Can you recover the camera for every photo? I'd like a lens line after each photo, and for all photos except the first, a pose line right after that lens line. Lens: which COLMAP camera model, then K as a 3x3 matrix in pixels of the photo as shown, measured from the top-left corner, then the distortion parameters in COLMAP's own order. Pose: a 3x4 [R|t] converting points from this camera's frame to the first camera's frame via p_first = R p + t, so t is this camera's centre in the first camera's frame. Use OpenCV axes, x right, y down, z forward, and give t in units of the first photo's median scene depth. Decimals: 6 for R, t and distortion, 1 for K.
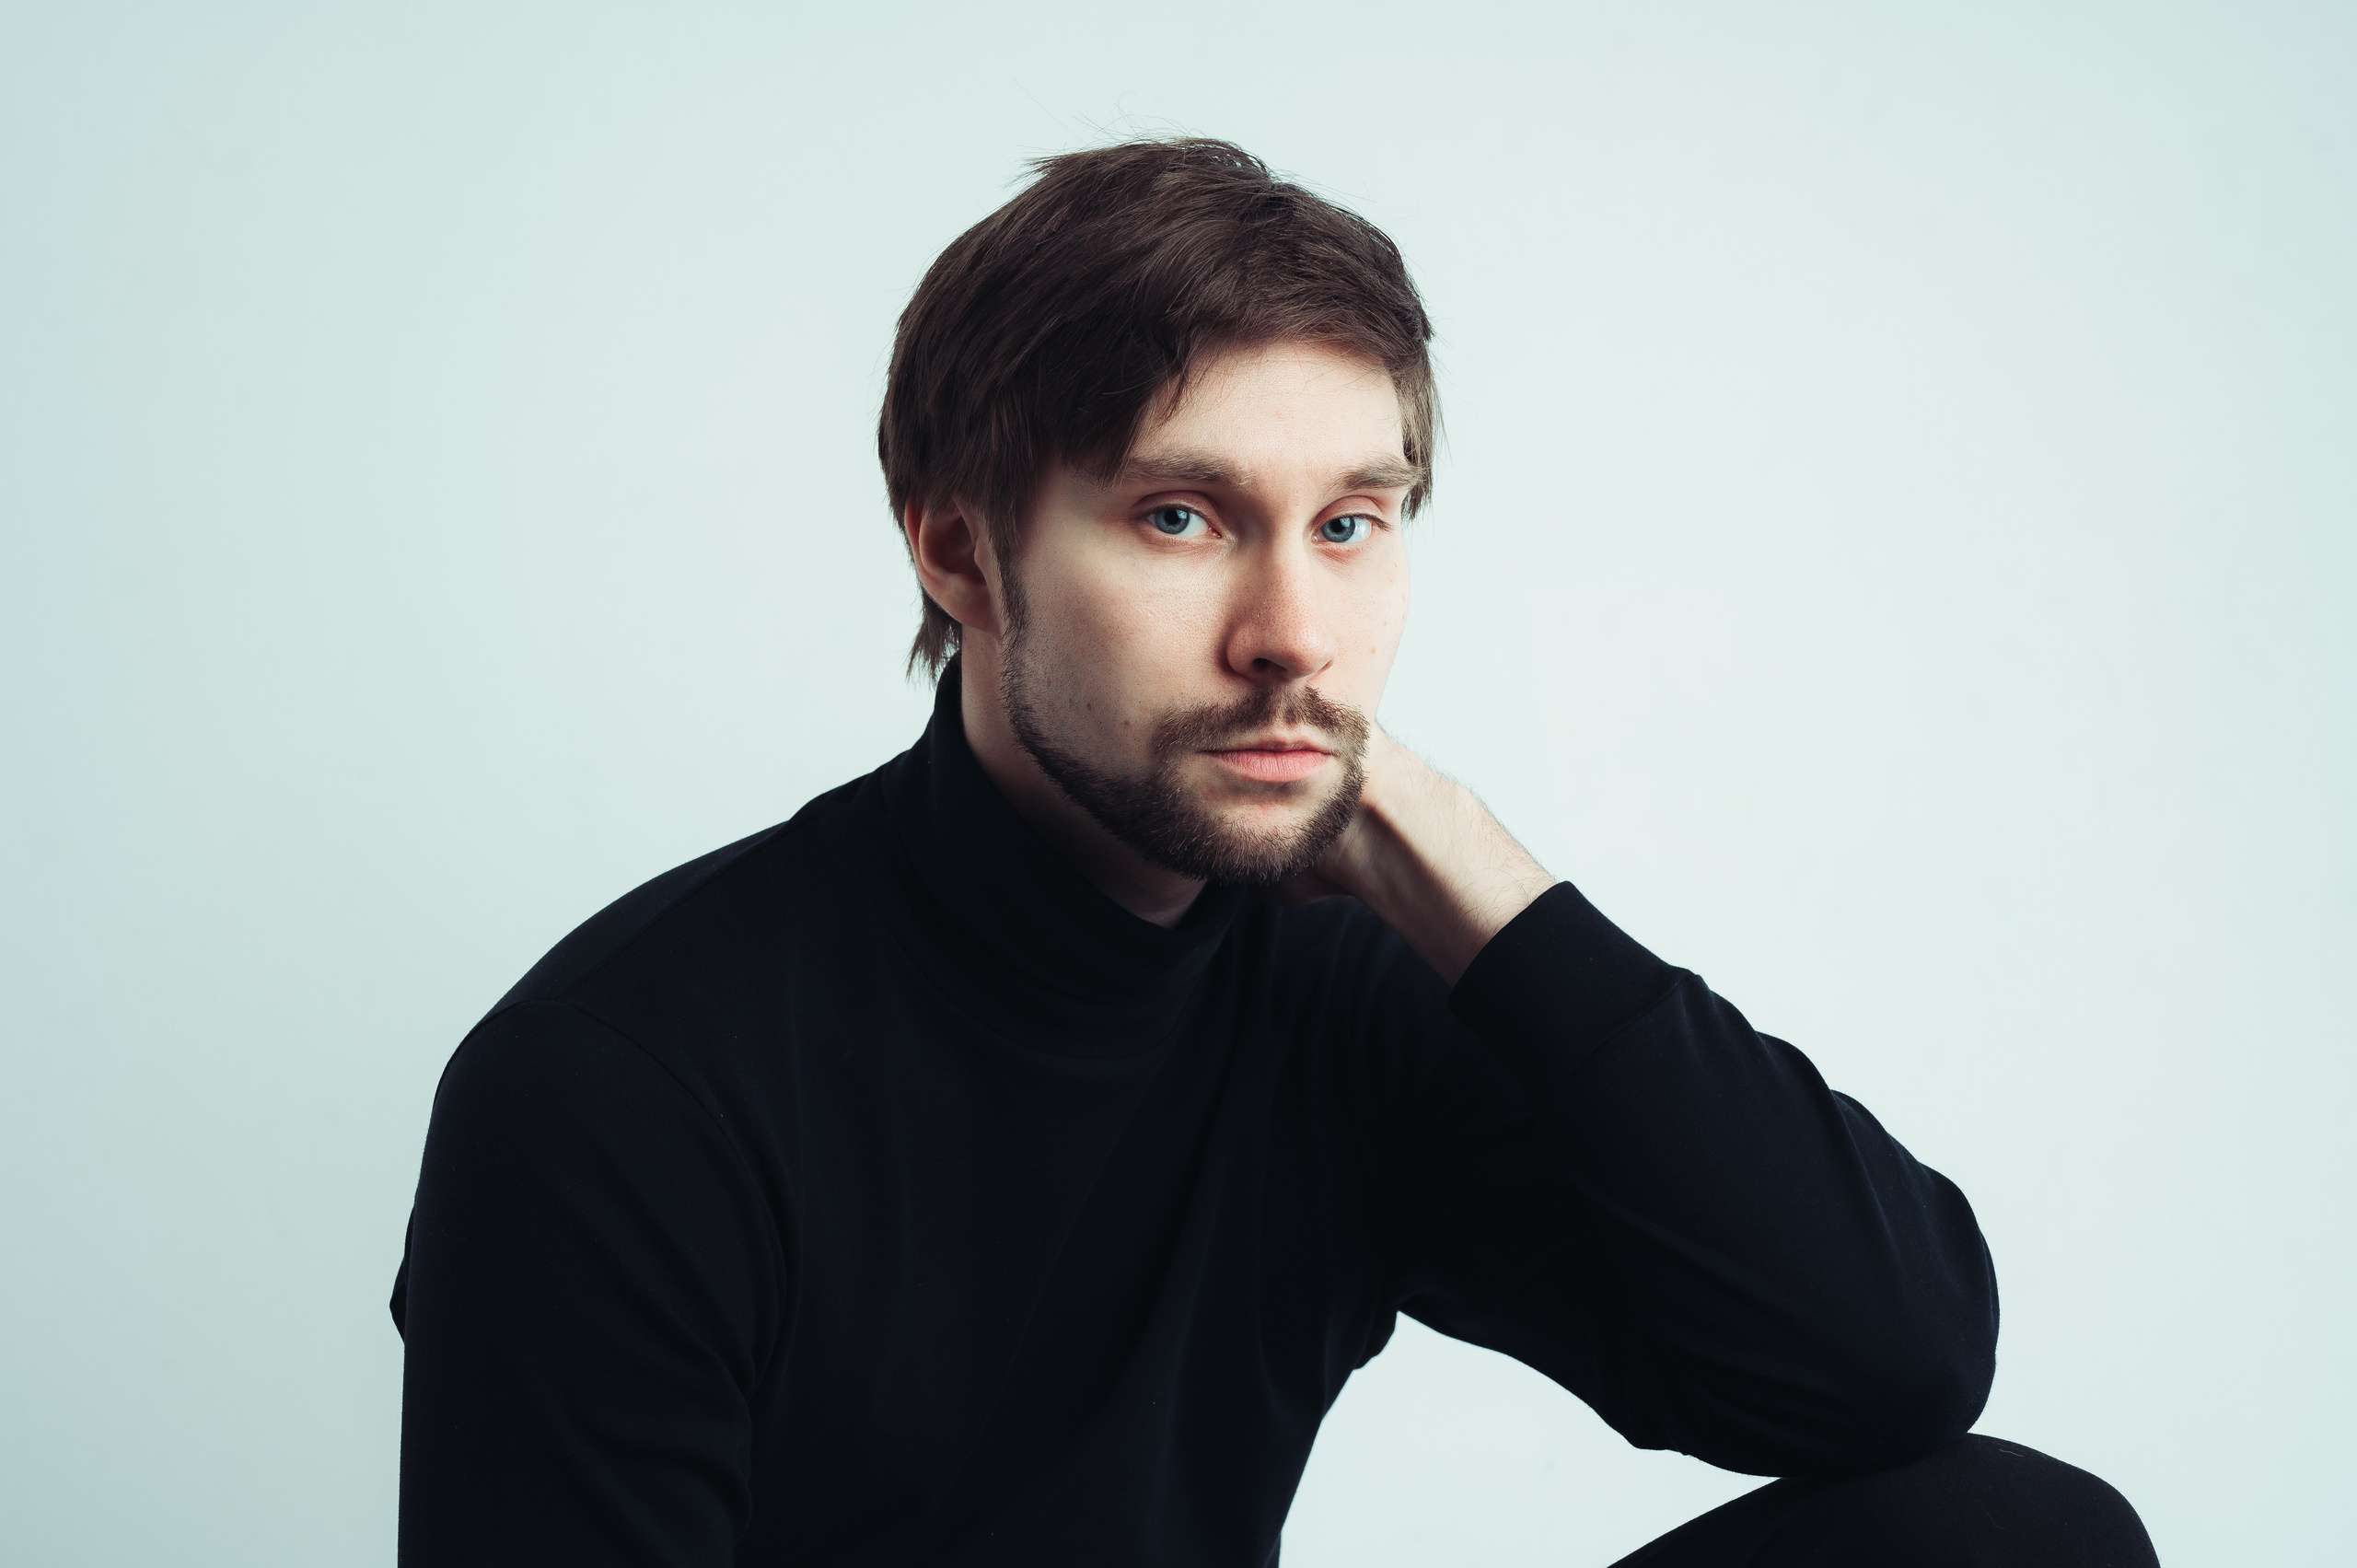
lens RADIAL K [[3460.0, 0, 1254.7], [0, 3460.0, 872.9], [0, 0, 1]] dist [-0.006253, 0.000000]
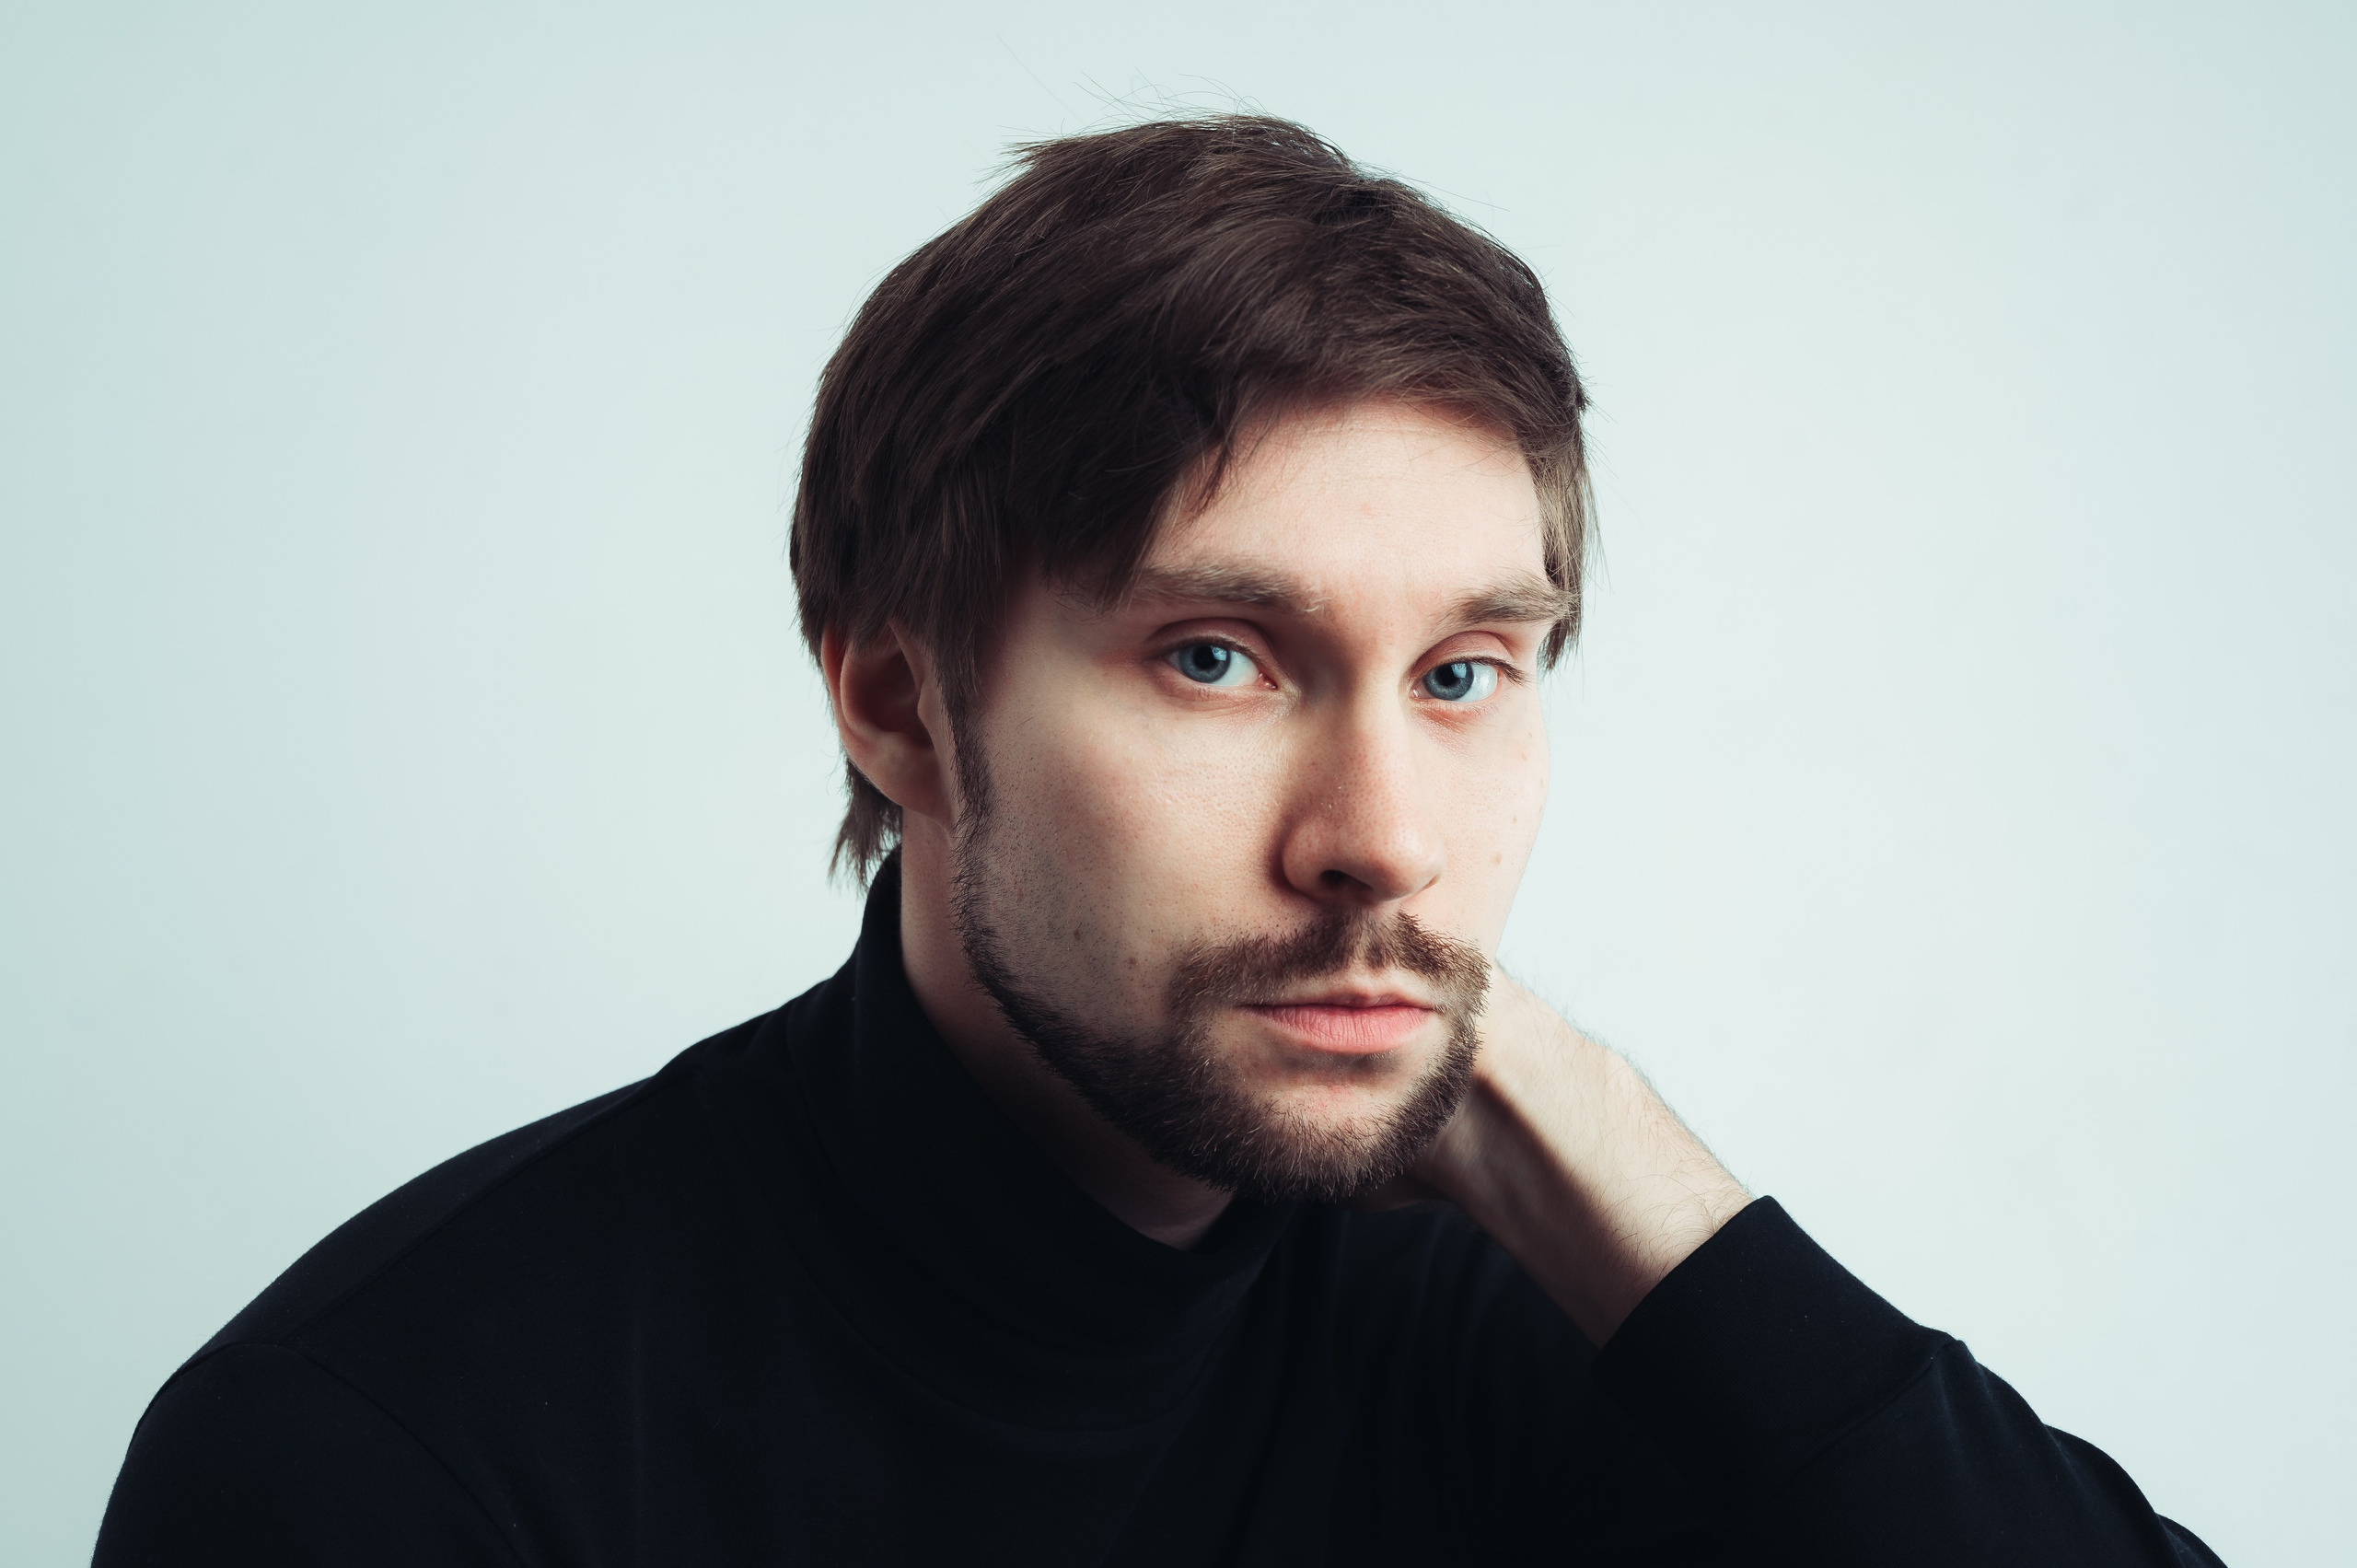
lens RADIAL K [[3460.0, 0, 1199.8], [0, 3460.0, 794.8], [0, 0, 1]] dist [-0.006253, 0.000000]
pose [[0.999444, 0.020063, -0.026634, -0.006358], [-0.021817, 0.997496, -0.067269, -0.030299], [0.025218, 0.067813, 0.997379, 0.324747]]
